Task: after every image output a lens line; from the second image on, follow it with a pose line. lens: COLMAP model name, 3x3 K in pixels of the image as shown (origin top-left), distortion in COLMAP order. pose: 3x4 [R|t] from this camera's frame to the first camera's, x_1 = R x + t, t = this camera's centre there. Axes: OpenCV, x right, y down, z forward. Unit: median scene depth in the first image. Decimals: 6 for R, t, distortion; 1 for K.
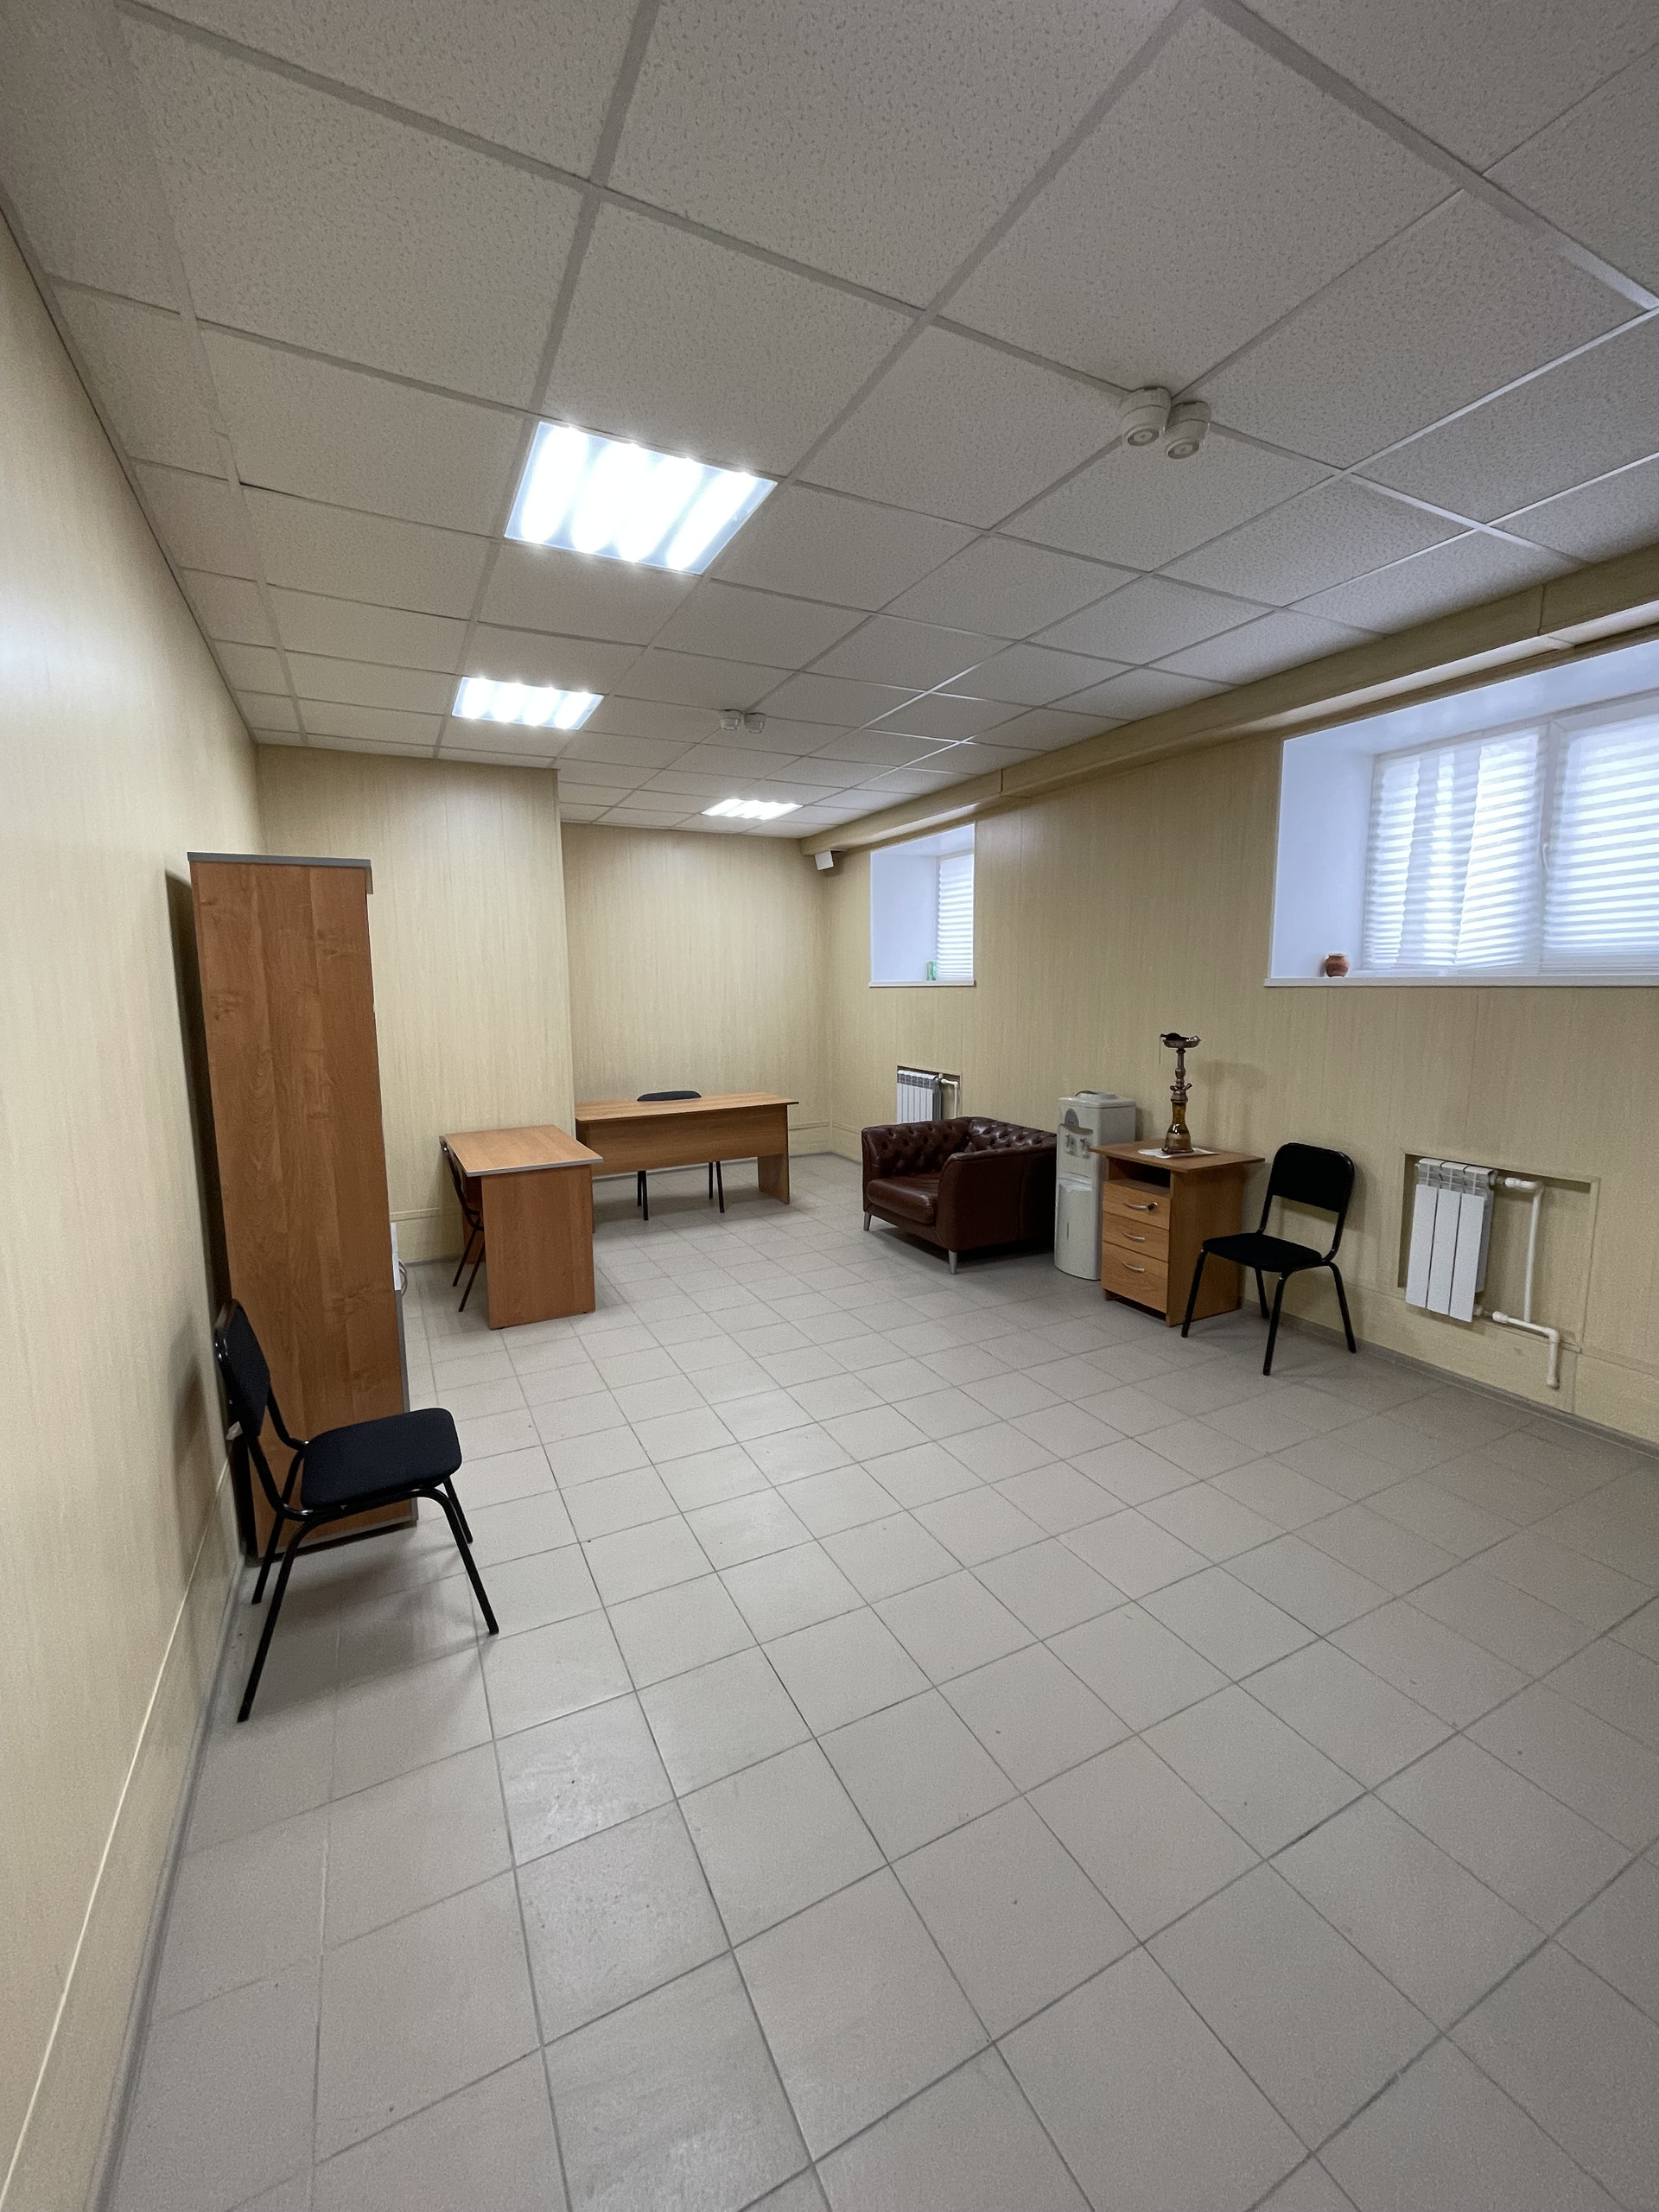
lens RADIAL K [[879.4, 0, 799.9], [0, 879.4, 1101.0], [0, 0, 1]] dist [-0.000215, -0.001498]
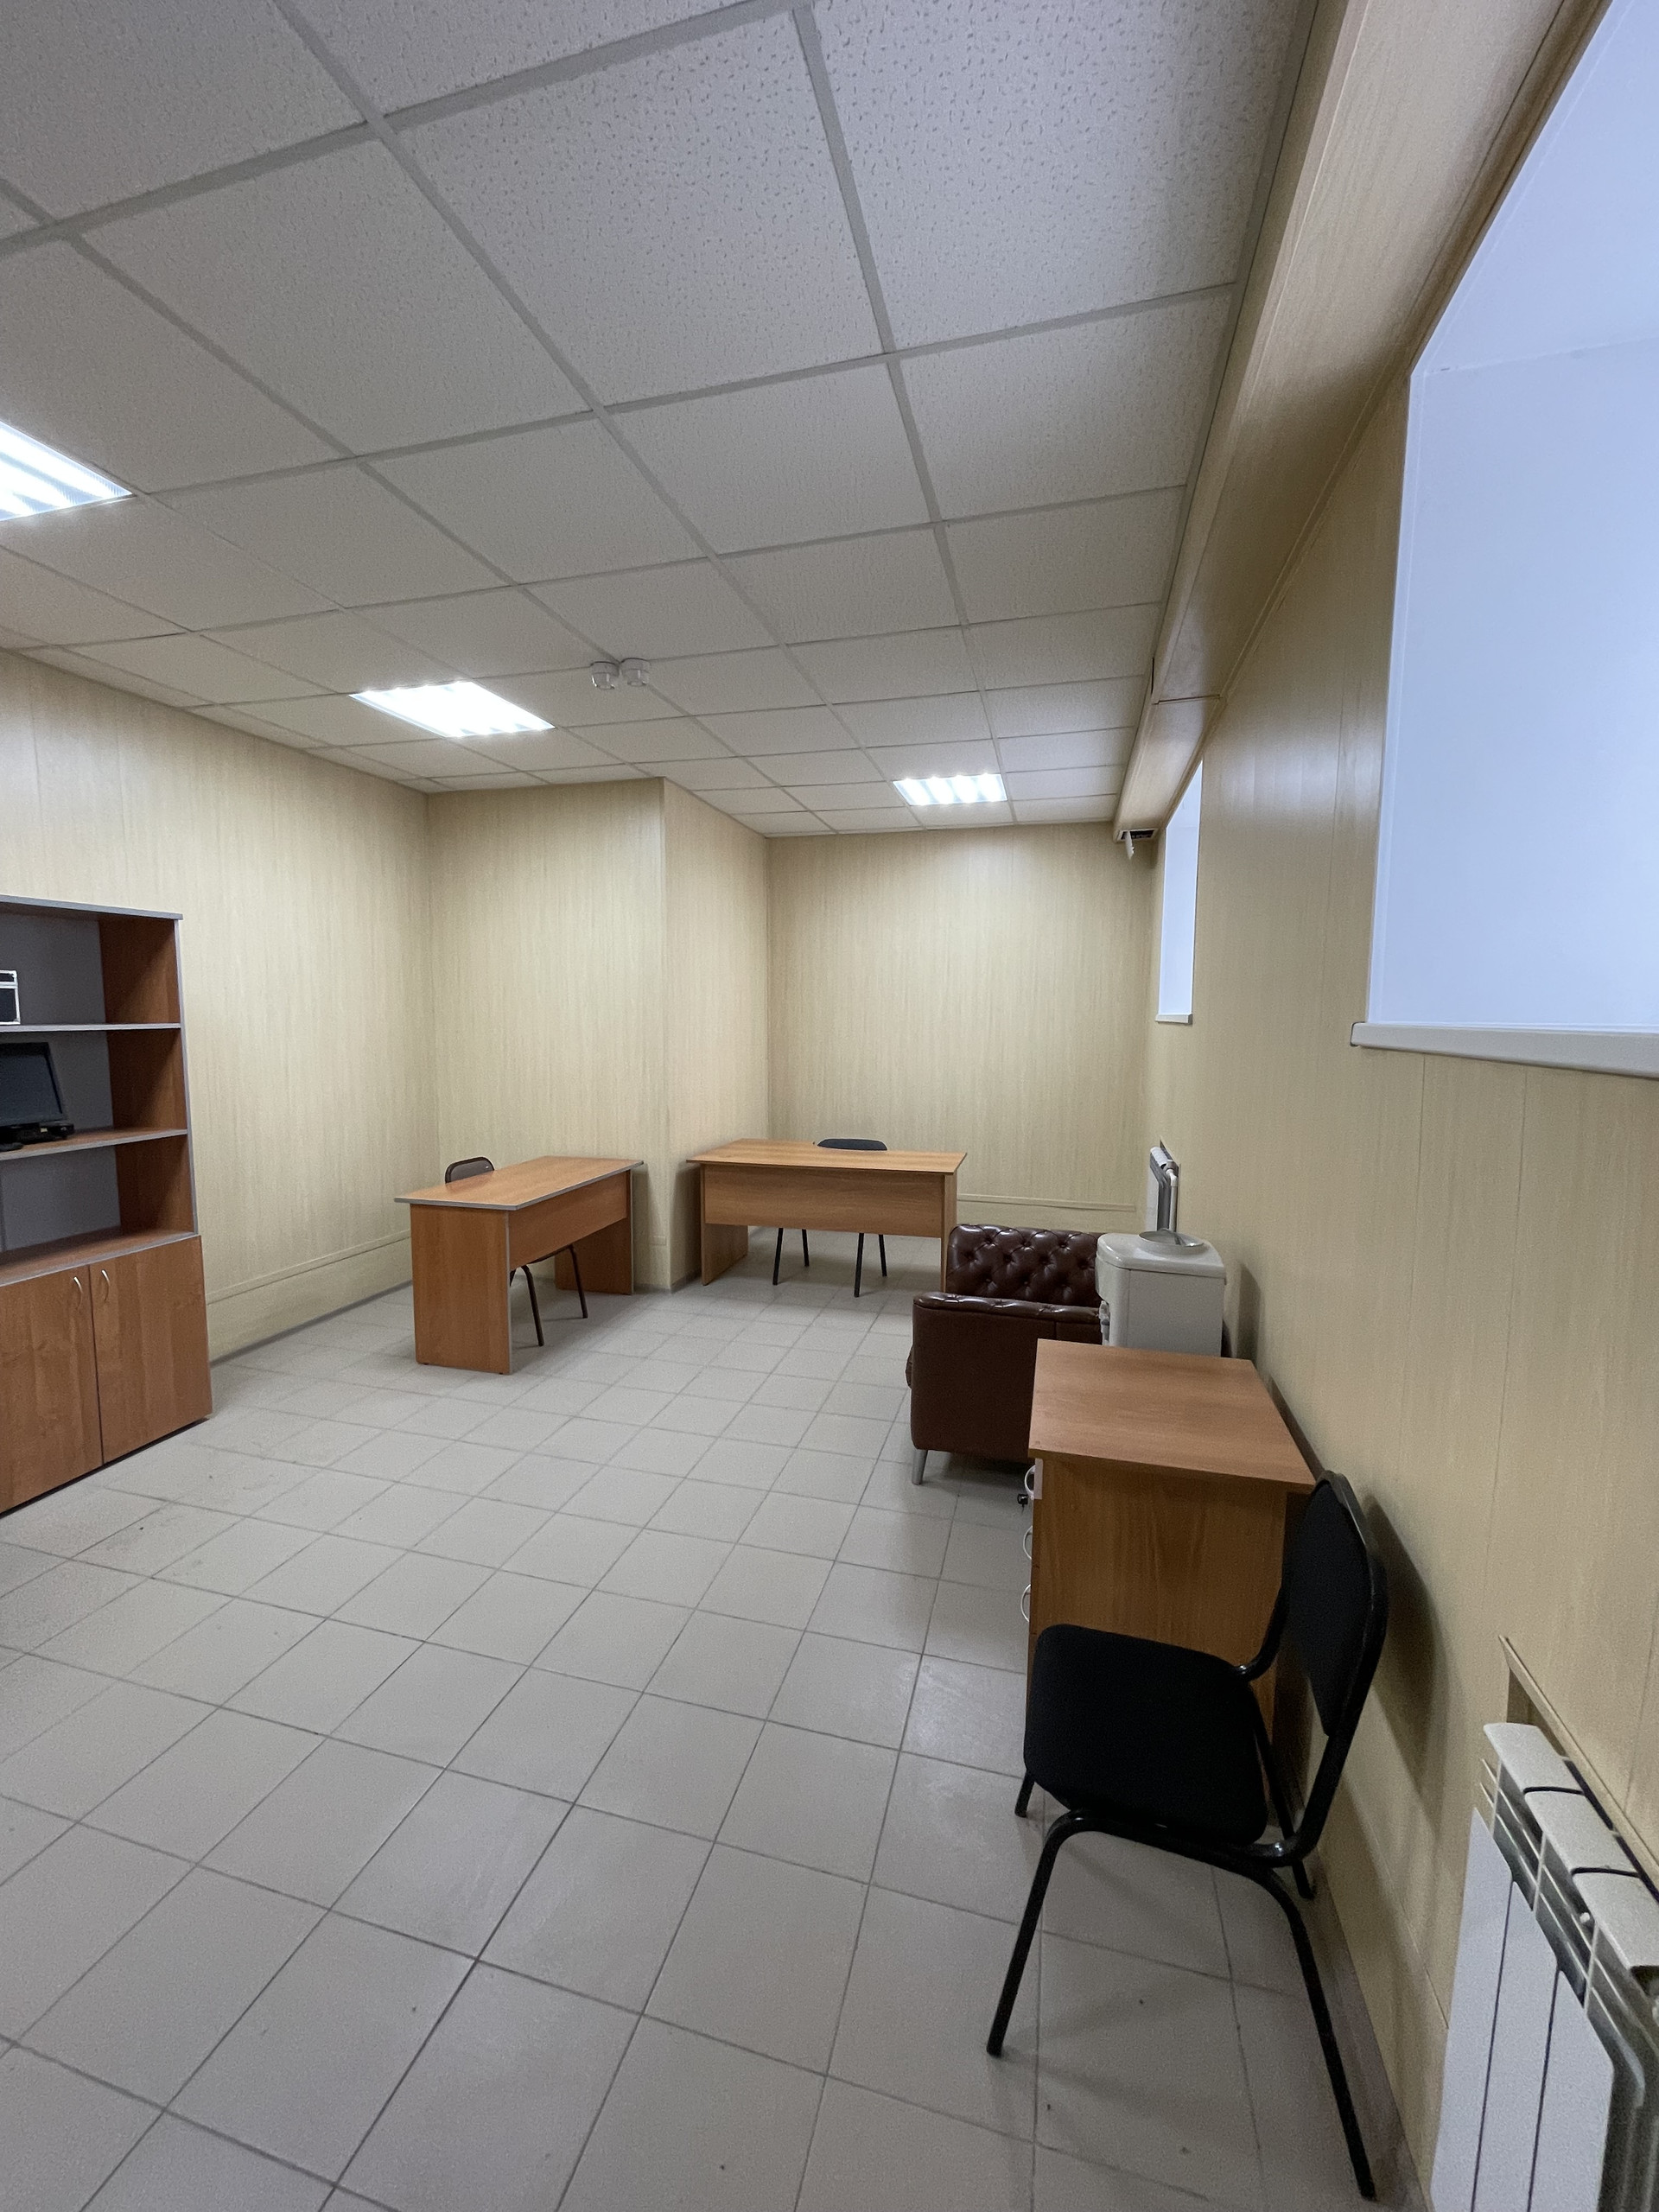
lens RADIAL K [[879.4, 0, 819.6], [0, 879.4, 1096.1], [0, 0, 1]] dist [-0.000215, -0.001498]
pose [[0.752238, 0.082413, -0.653717, 0.944225], [-0.104192, 0.994542, 0.005486, -0.133064], [0.650601, 0.063985, 0.756720, 0.863966]]
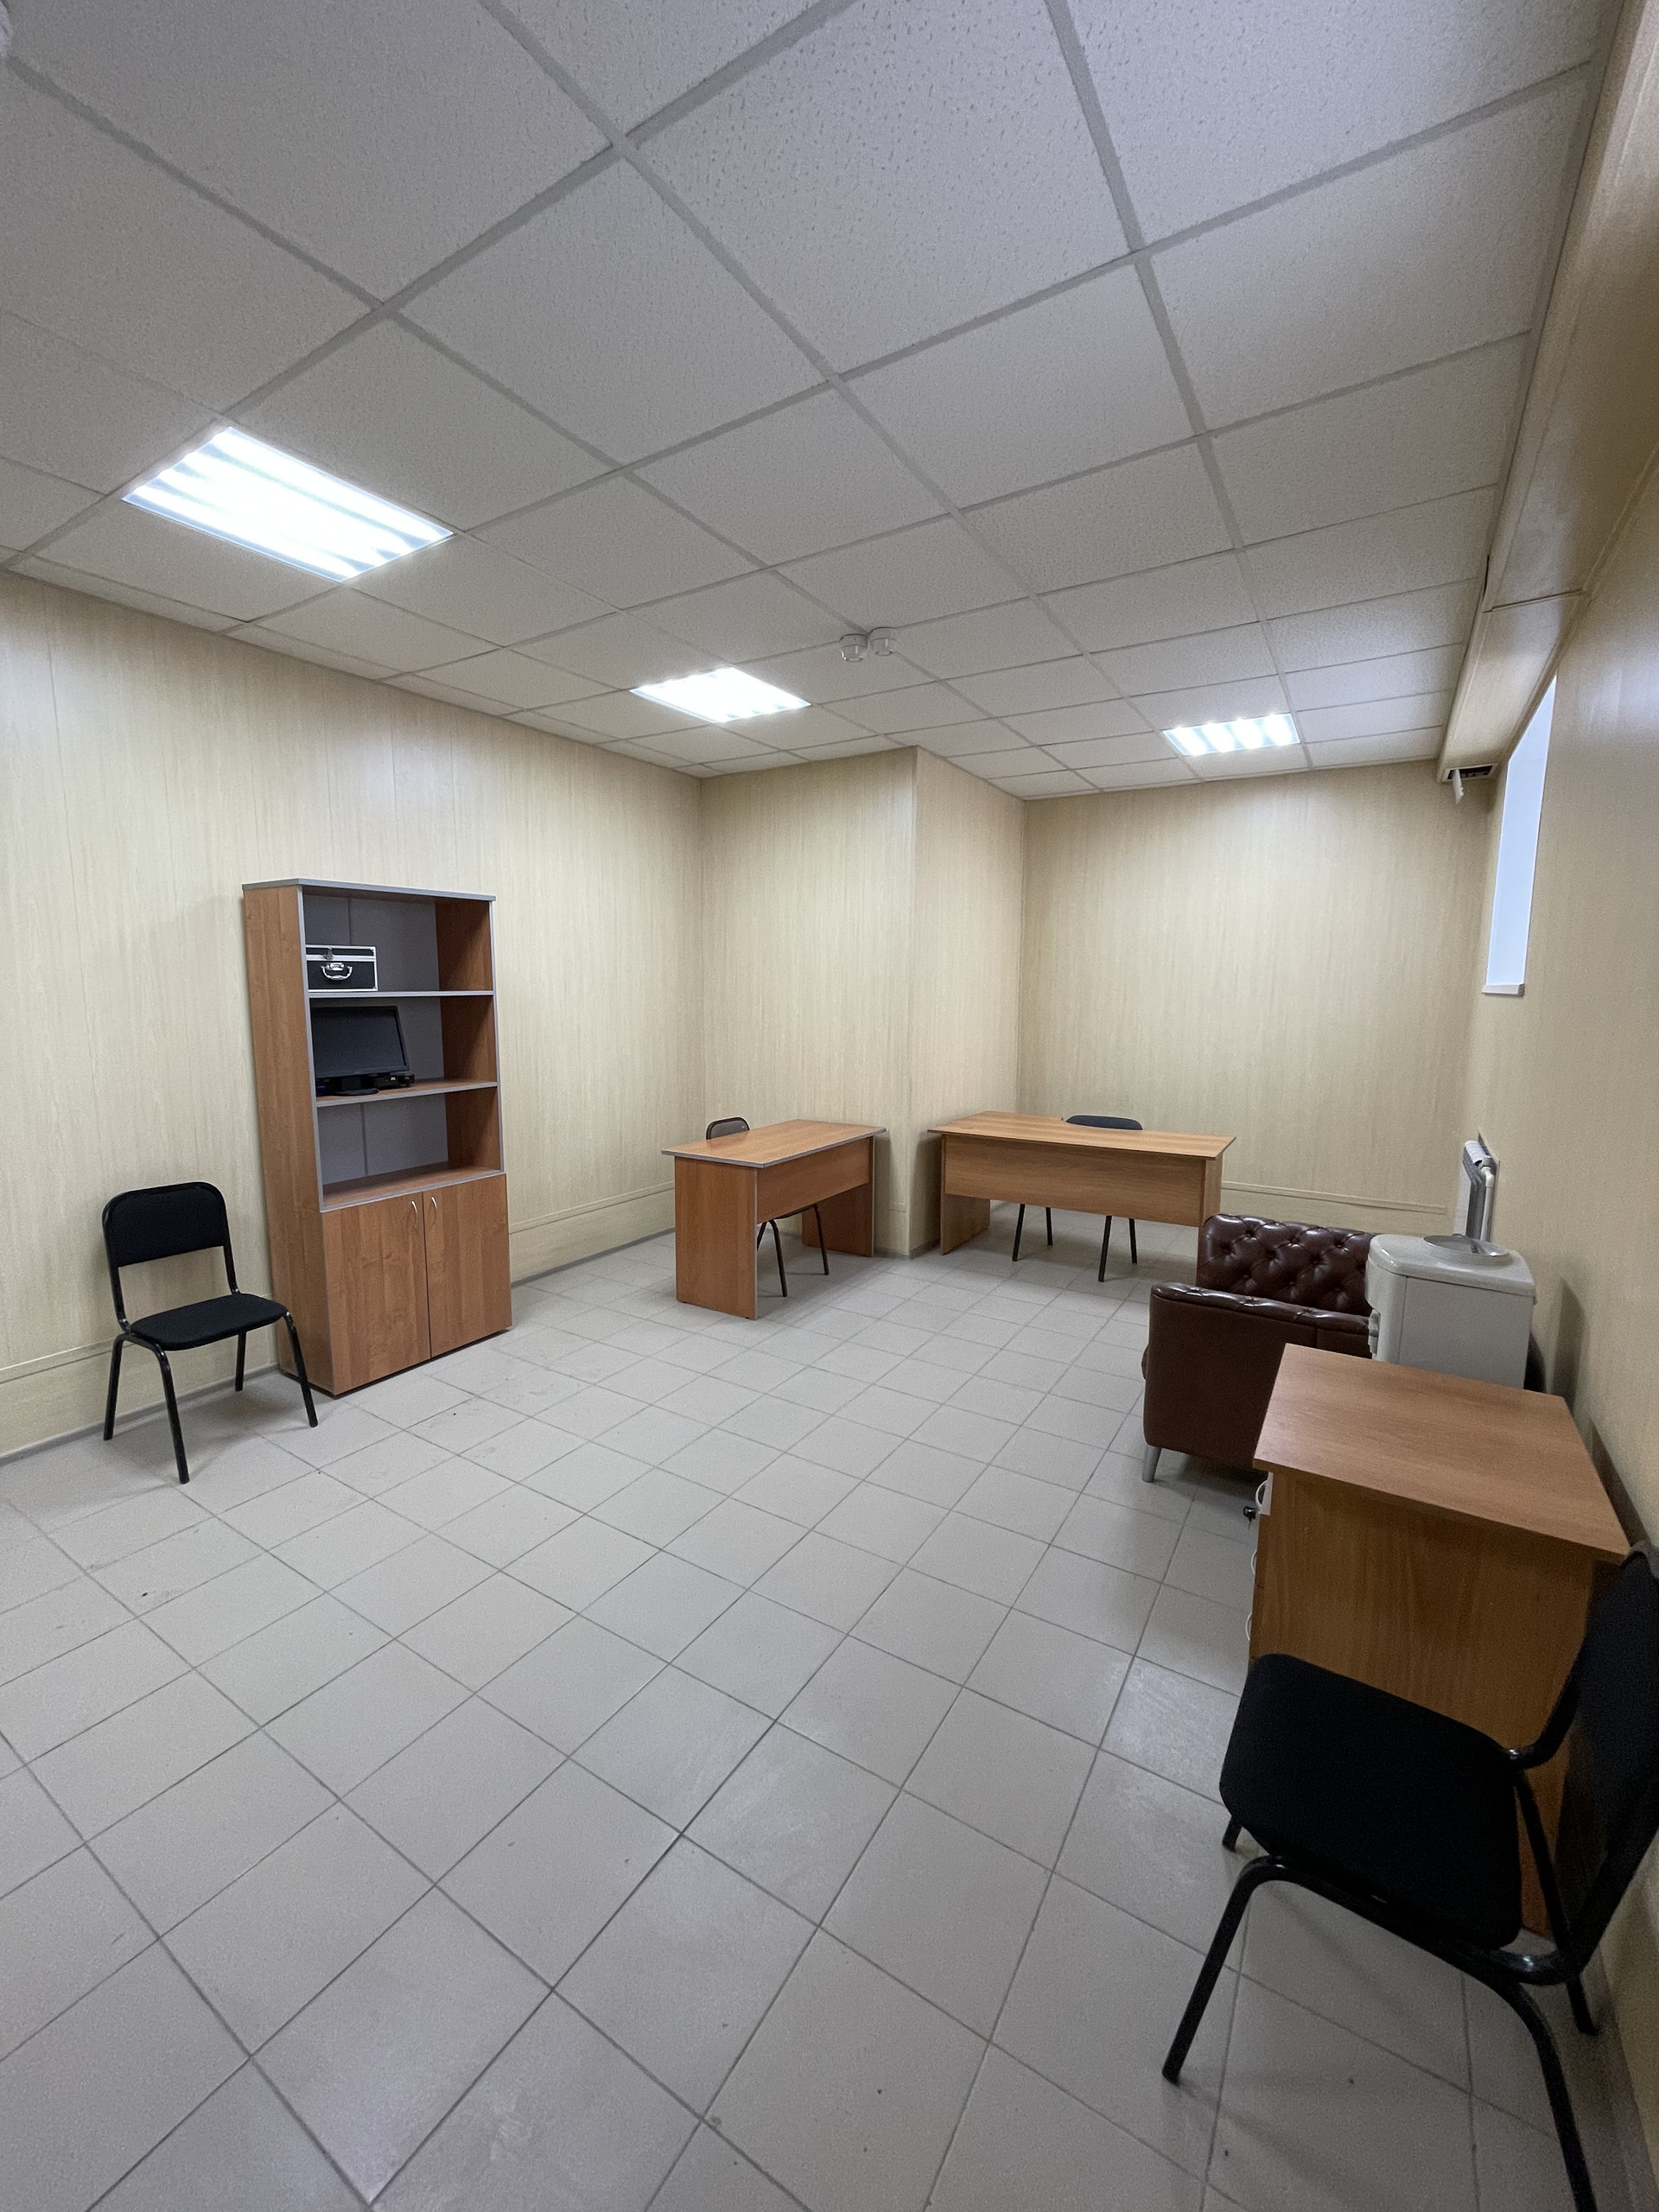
lens RADIAL K [[879.4, 0, 824.2], [0, 879.4, 1096.3], [0, 0, 1]] dist [-0.000215, -0.001498]
pose [[0.530743, 0.126954, -0.837970, 0.969078], [-0.125541, 0.989587, 0.070411, -0.133301], [0.838183, 0.067830, 0.541154, 0.894865]]
